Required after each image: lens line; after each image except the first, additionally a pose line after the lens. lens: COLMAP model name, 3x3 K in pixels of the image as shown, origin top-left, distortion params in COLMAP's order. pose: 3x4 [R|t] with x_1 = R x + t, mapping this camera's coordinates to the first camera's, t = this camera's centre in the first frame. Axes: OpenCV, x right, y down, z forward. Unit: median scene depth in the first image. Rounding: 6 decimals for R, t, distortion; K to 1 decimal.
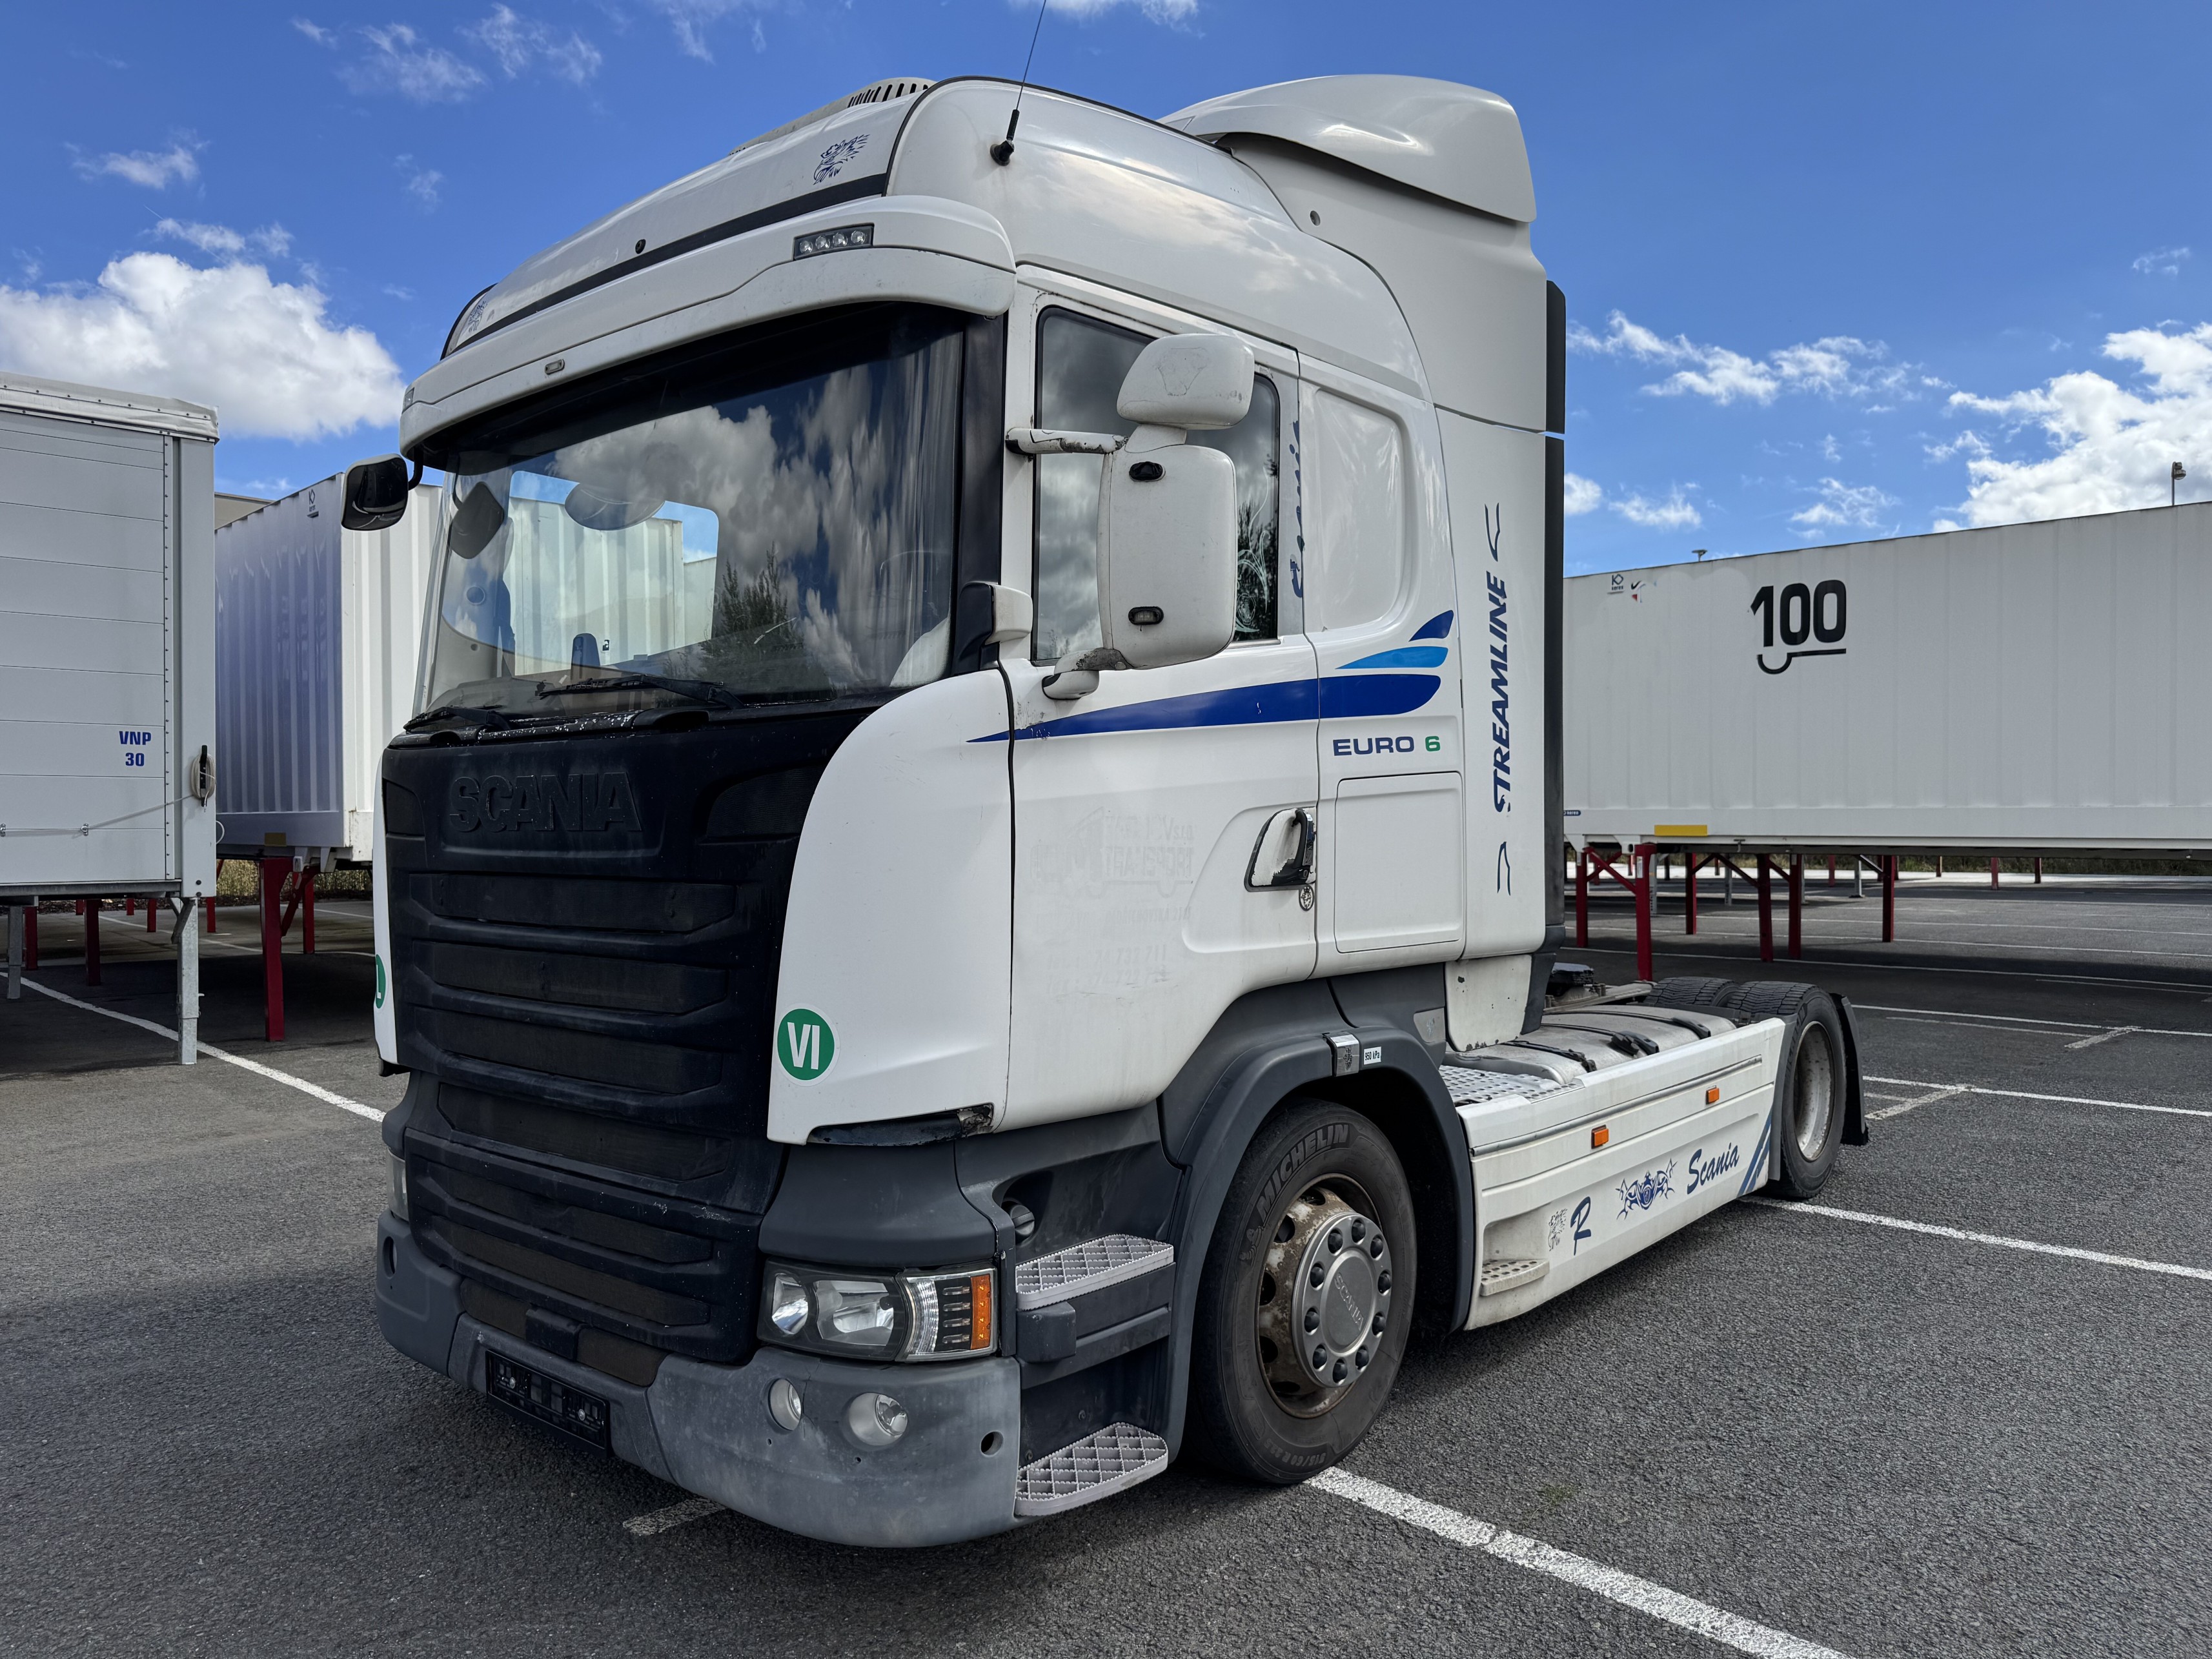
lens RADIAL K [[1569.3, 0, 1093.8], [0, 1569.3, 823.5], [0, 0, 1]] dist [0.034139, -0.041681]
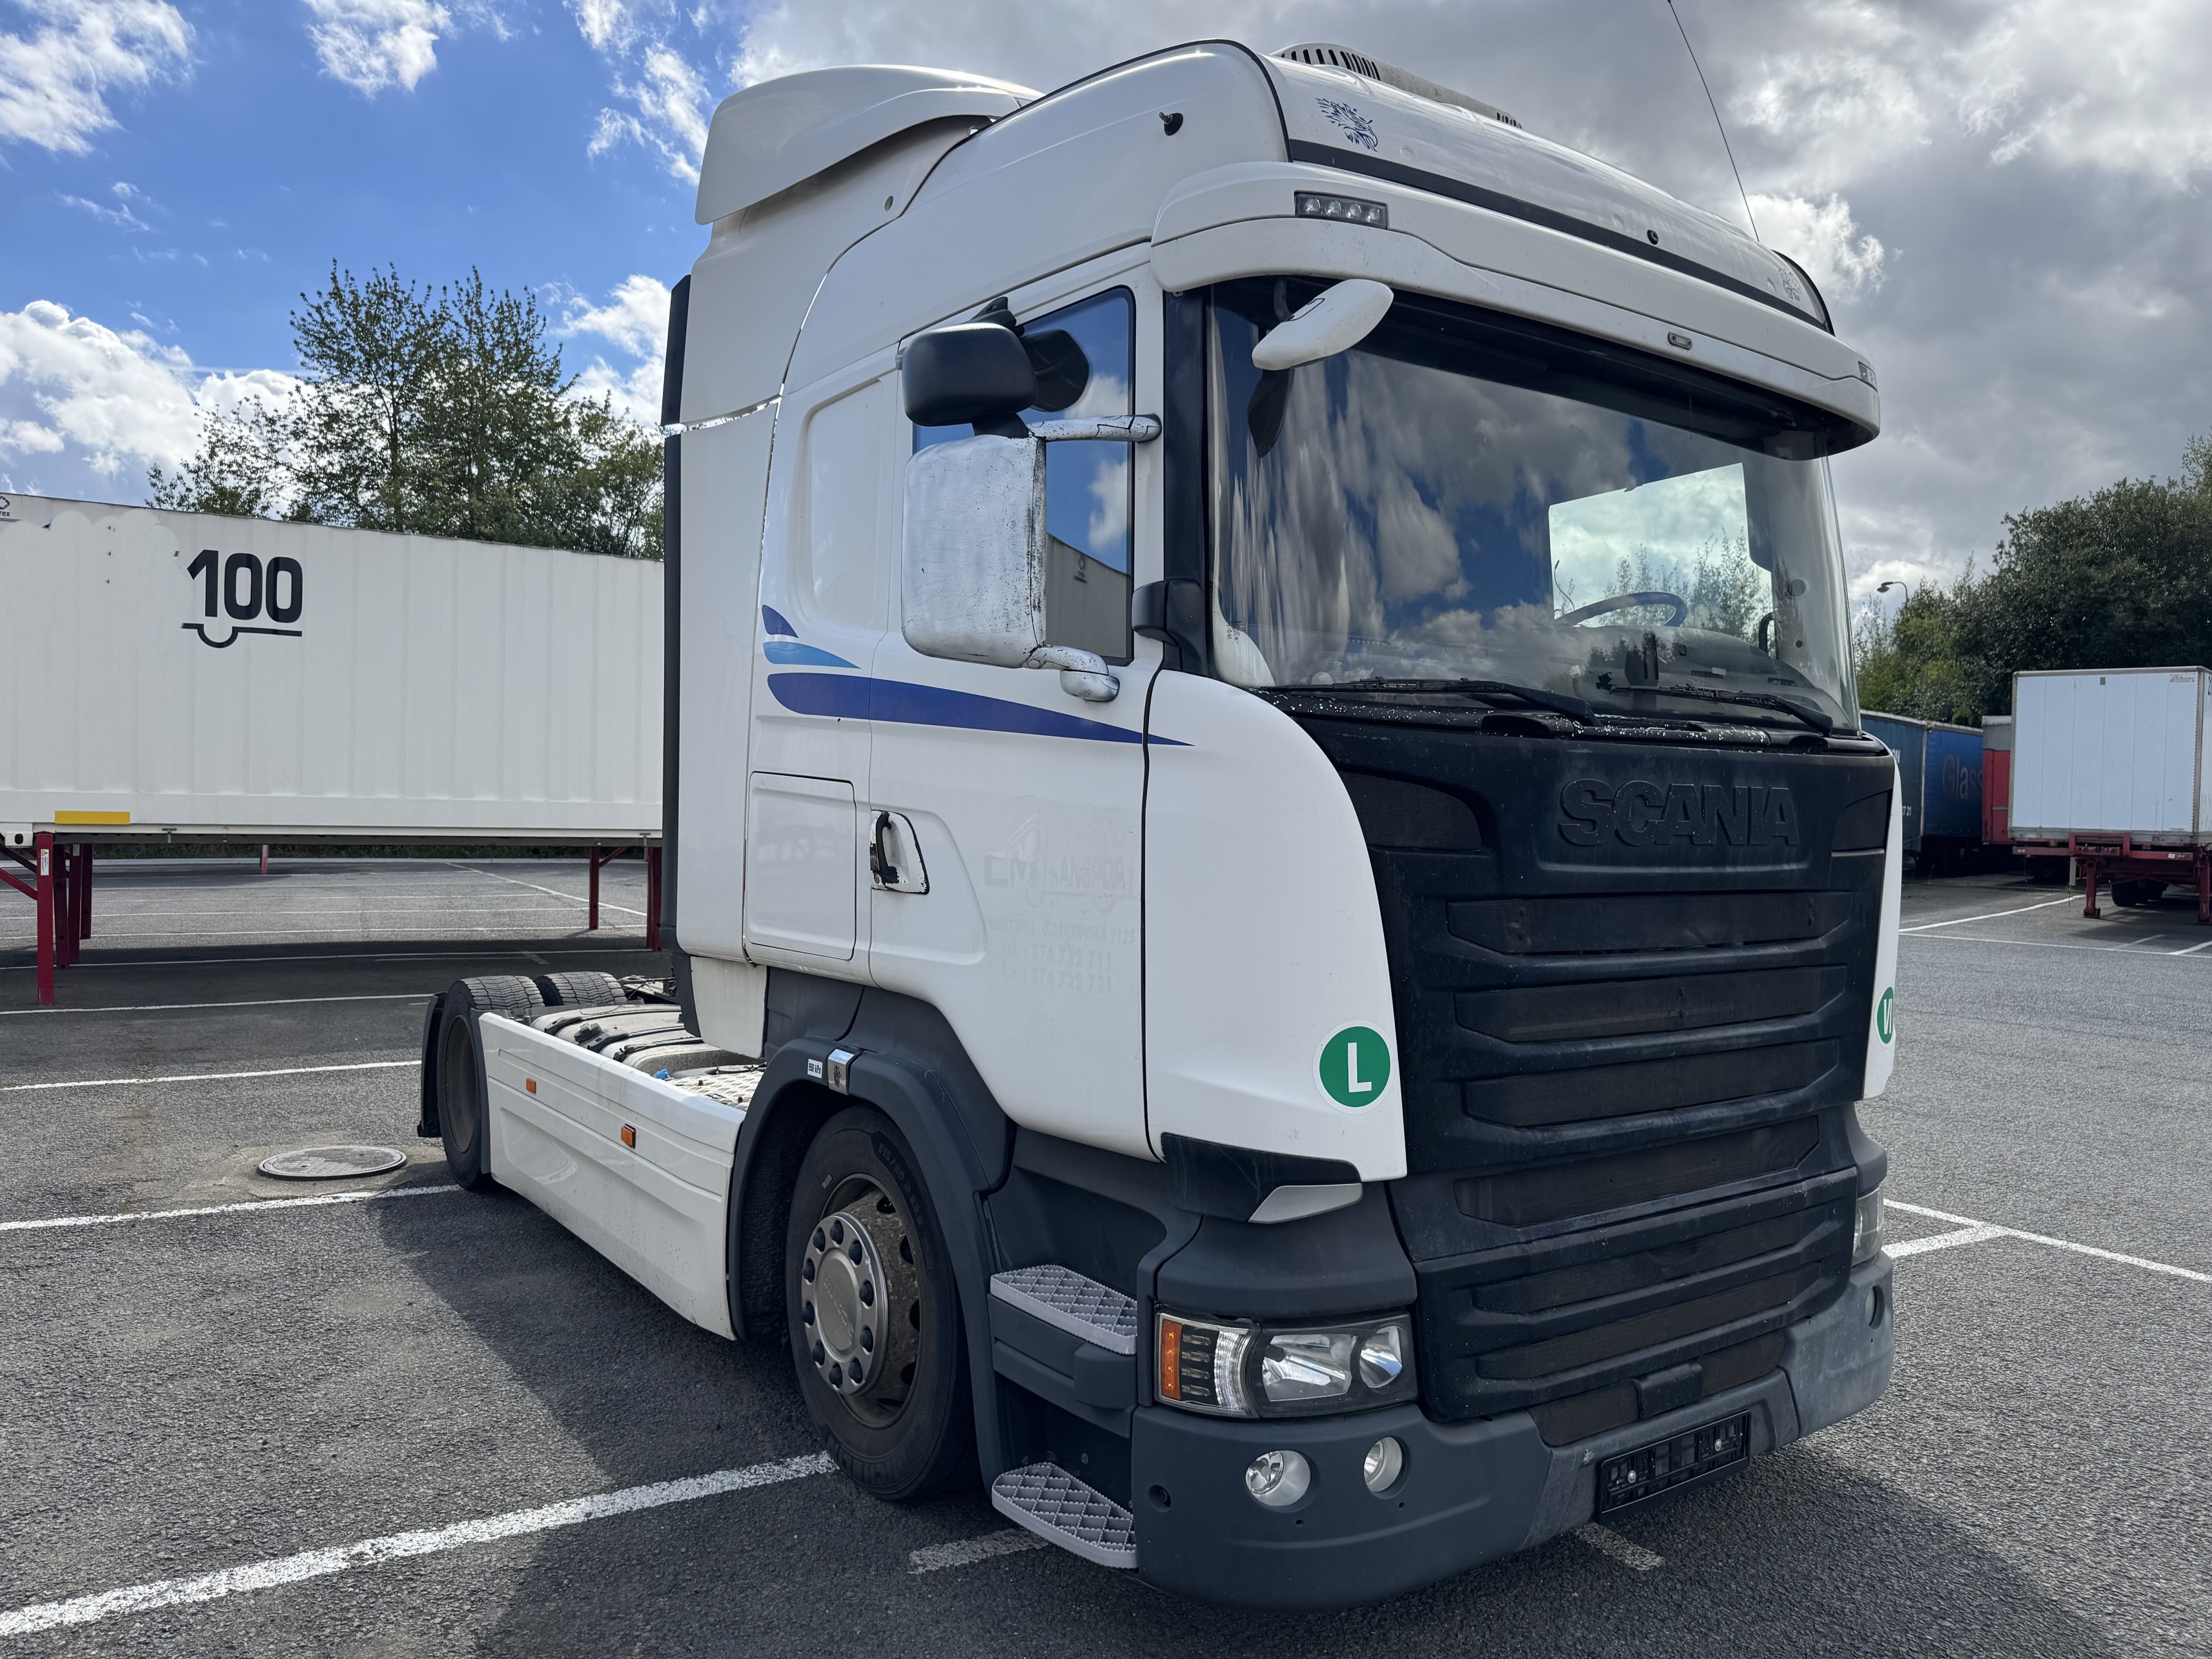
lens RADIAL K [[1569.3, 0, 1108.0], [0, 1569.3, 820.9], [0, 0, 1]] dist [0.034139, -0.041681]
pose [[0.224920, 0.004238, 0.974368, -1.252149], [-0.014323, 0.999897, -0.001043, -0.003291], [-0.974272, -0.013721, 0.224958, 1.061744]]
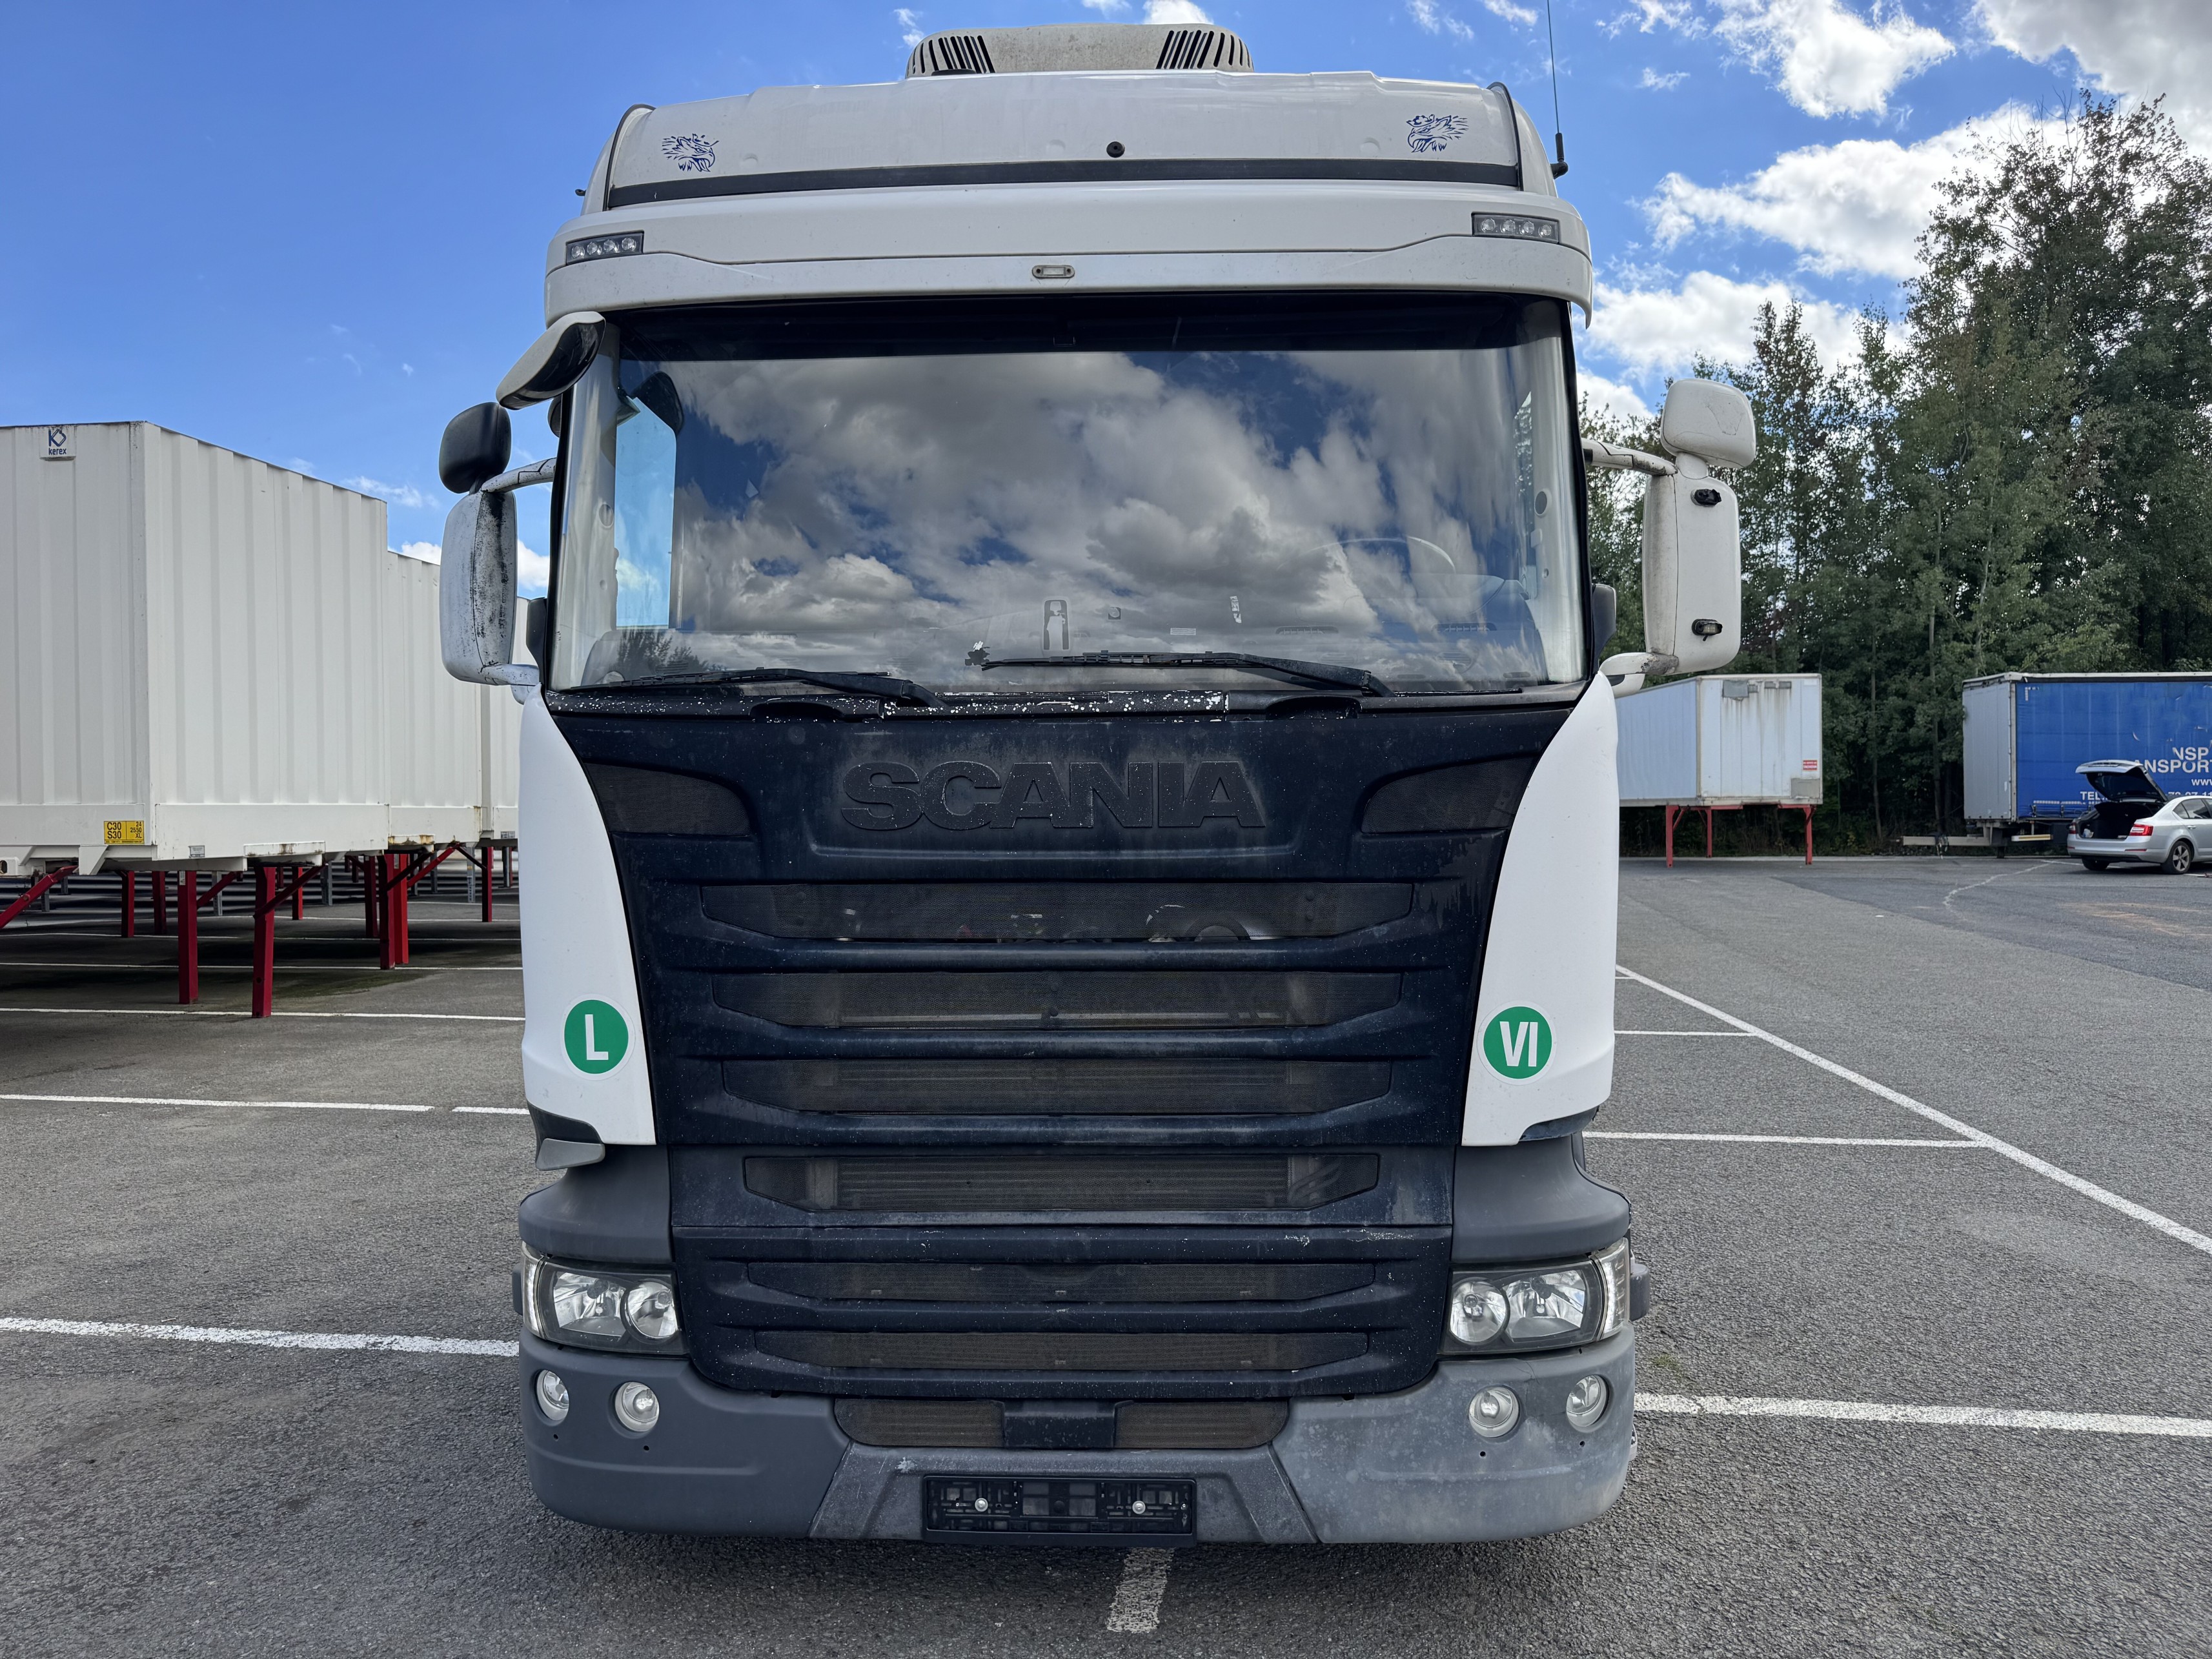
lens RADIAL K [[1569.3, 0, 1111.9], [0, 1569.3, 835.0], [0, 0, 1]] dist [0.034139, -0.041681]
pose [[0.779530, -0.009499, 0.626292, -0.801785], [0.003542, 0.999936, 0.010757, -0.000543], [-0.626354, -0.006167, 0.779514, 0.314777]]
